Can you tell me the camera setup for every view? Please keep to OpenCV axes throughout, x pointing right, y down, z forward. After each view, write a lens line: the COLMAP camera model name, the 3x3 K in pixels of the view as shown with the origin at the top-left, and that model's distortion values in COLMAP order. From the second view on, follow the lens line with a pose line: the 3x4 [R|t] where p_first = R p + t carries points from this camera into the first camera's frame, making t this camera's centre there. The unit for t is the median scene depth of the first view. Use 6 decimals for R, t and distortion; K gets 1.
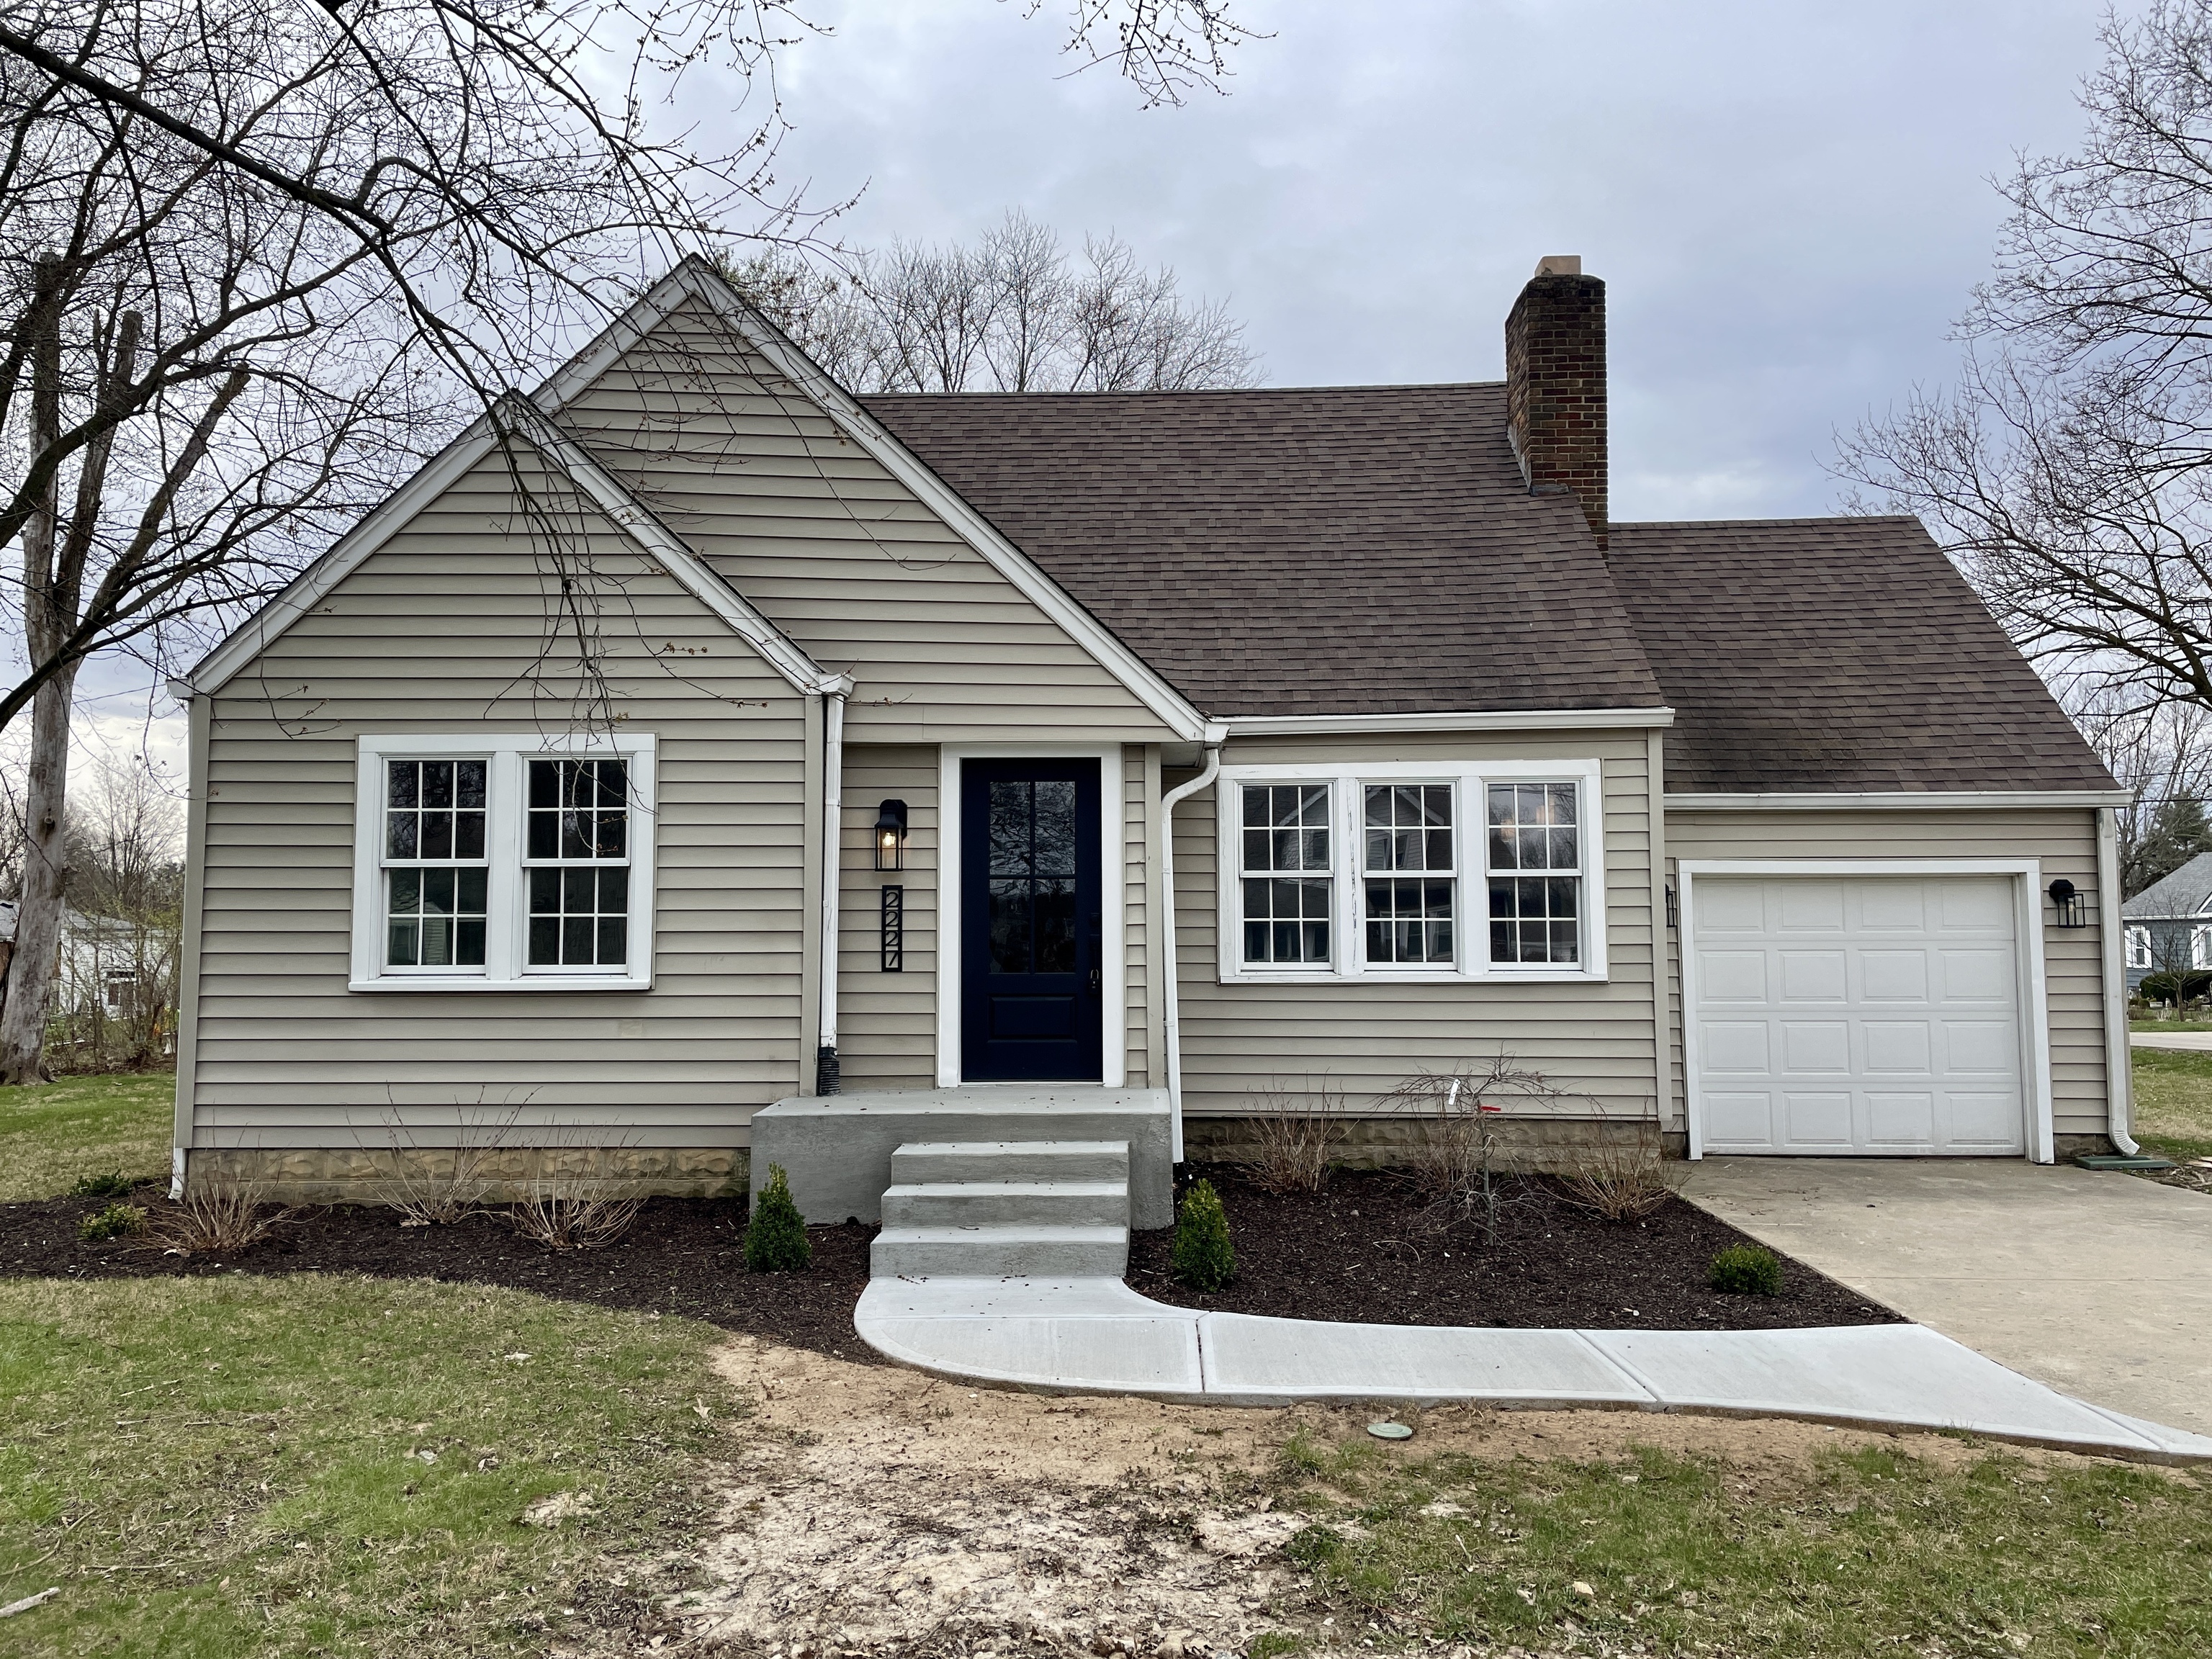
lens RADIAL K [[1691.0, 0, 1104.6], [0, 1691.0, 814.9], [0, 0, 1]] dist [0.054858, -0.009828]
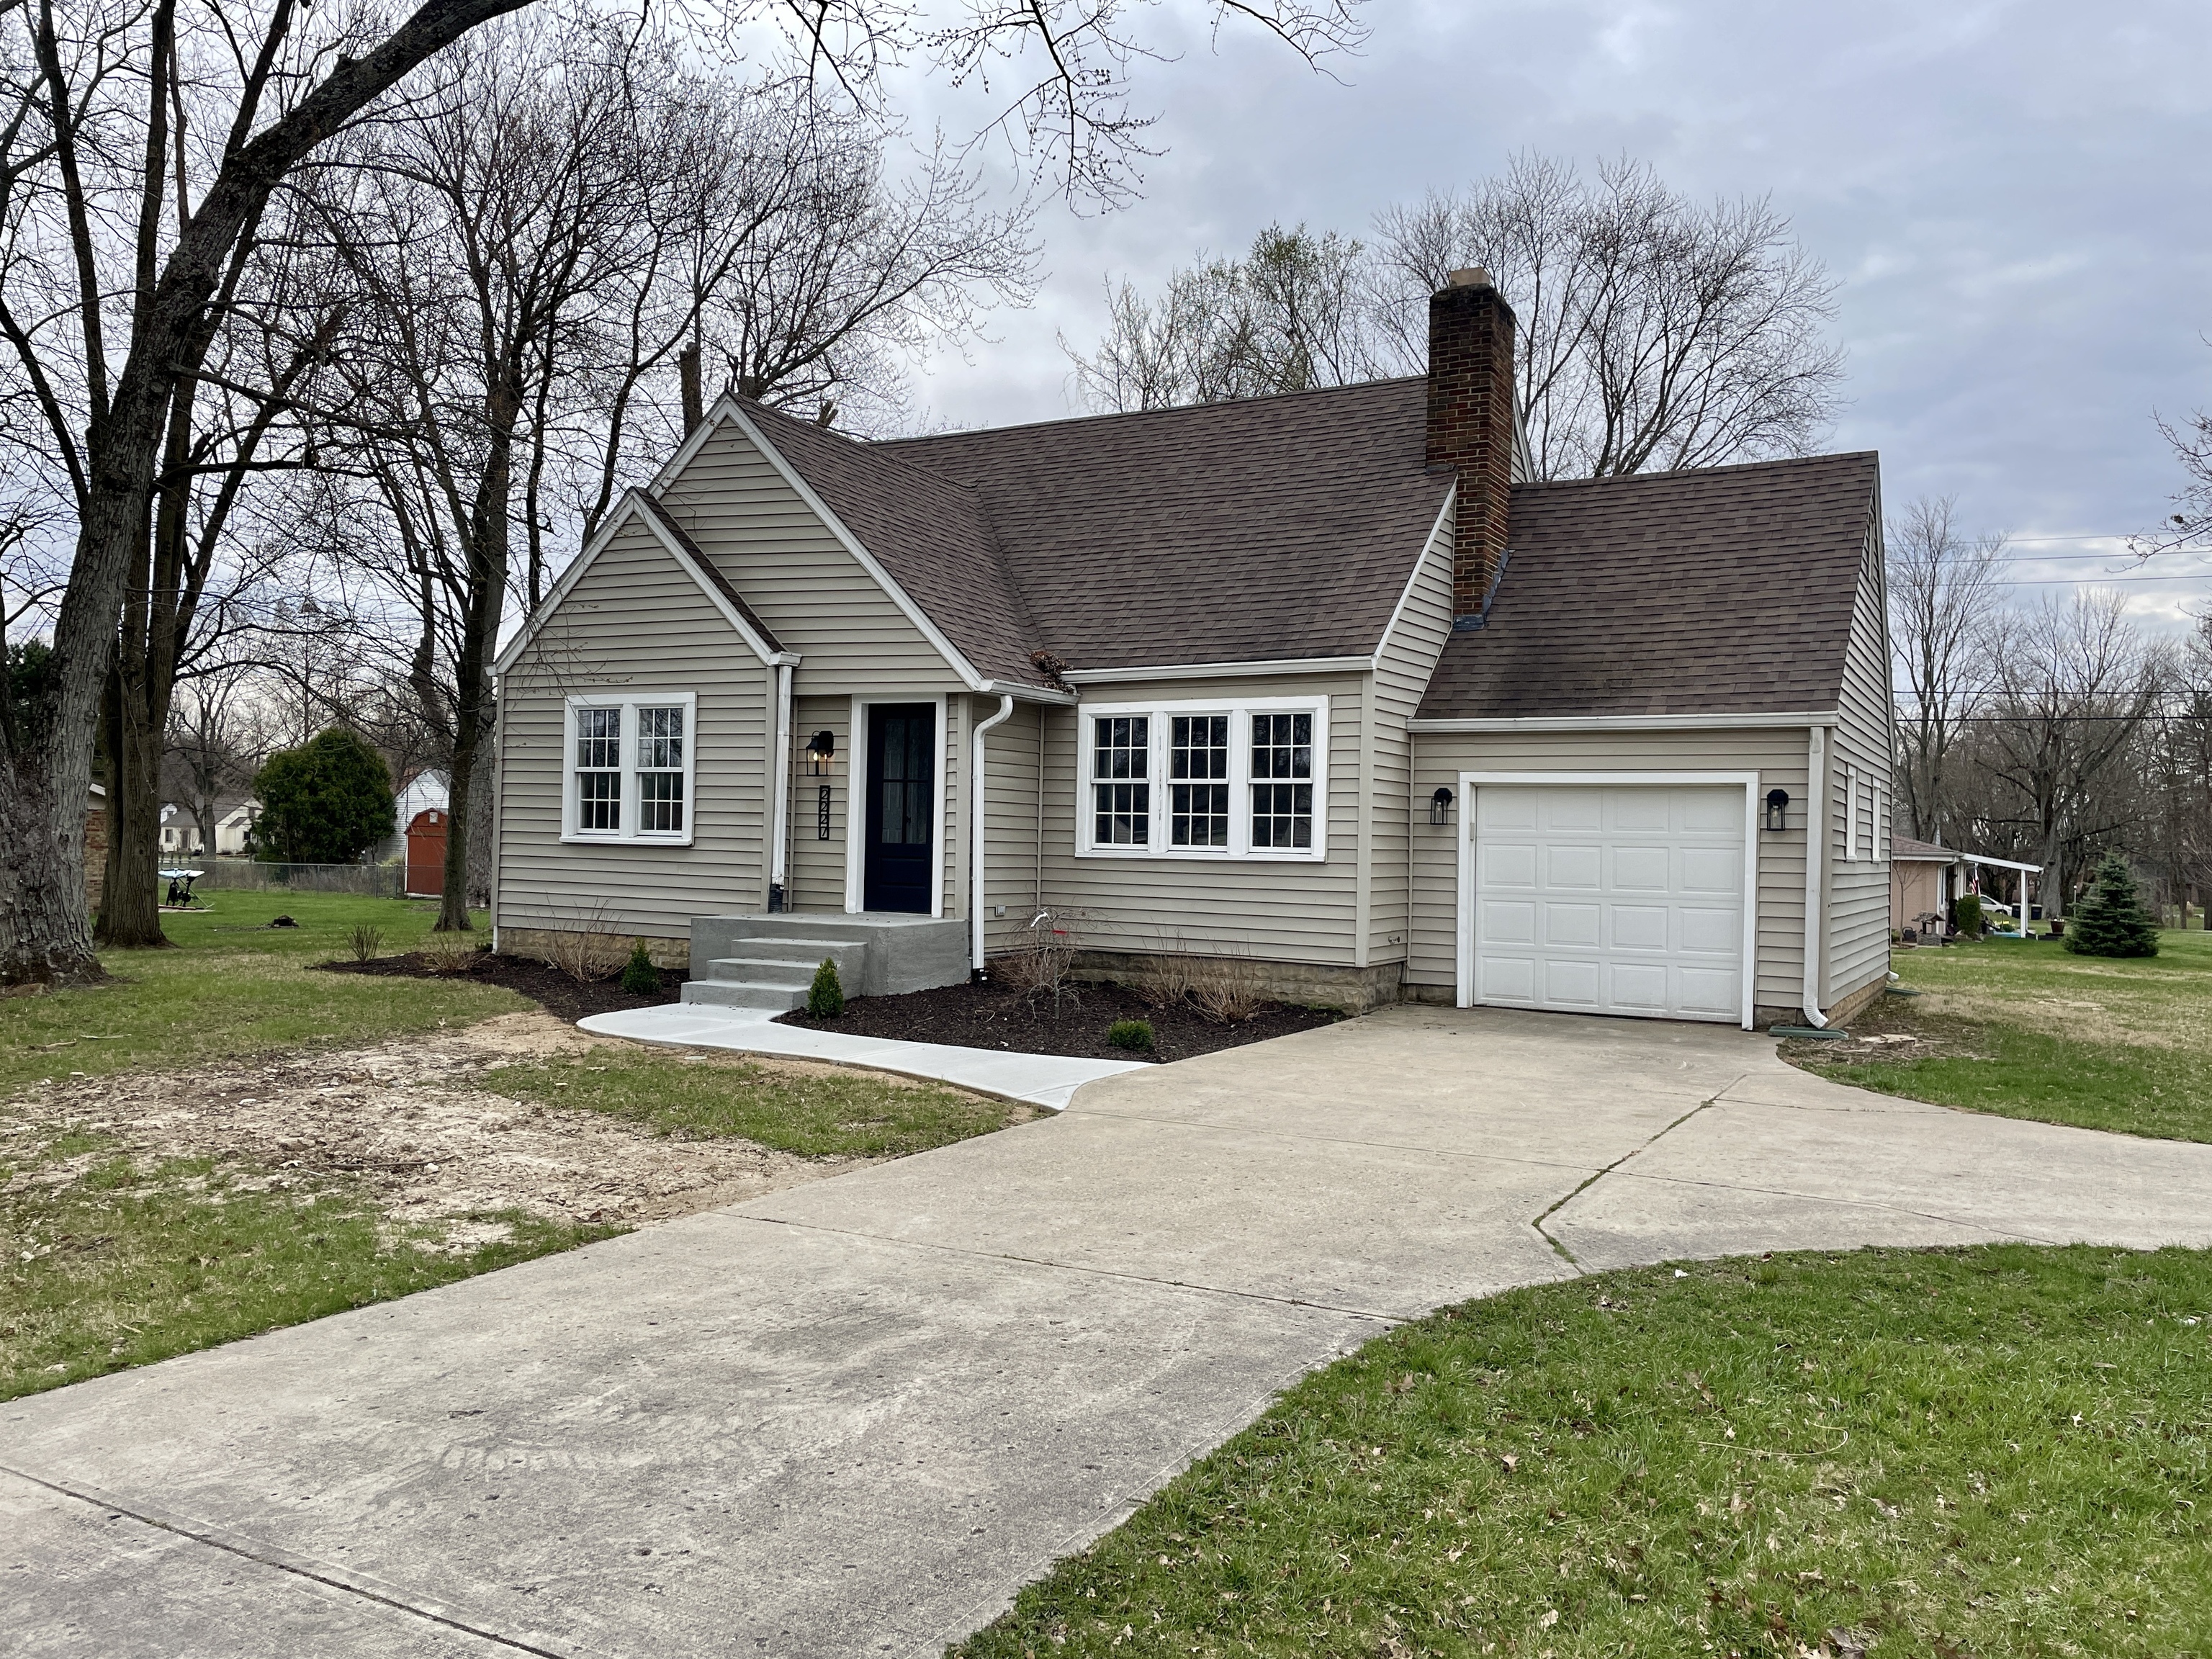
lens RADIAL K [[1691.0, 0, 1109.0], [0, 1691.0, 838.8], [0, 0, 1]] dist [0.054858, -0.009828]
pose [[0.888110, 0.022558, -0.459076, 0.747370], [0.008151, 0.997865, 0.064801, -0.008120], [0.459558, -0.061292, 0.886030, -0.252494]]
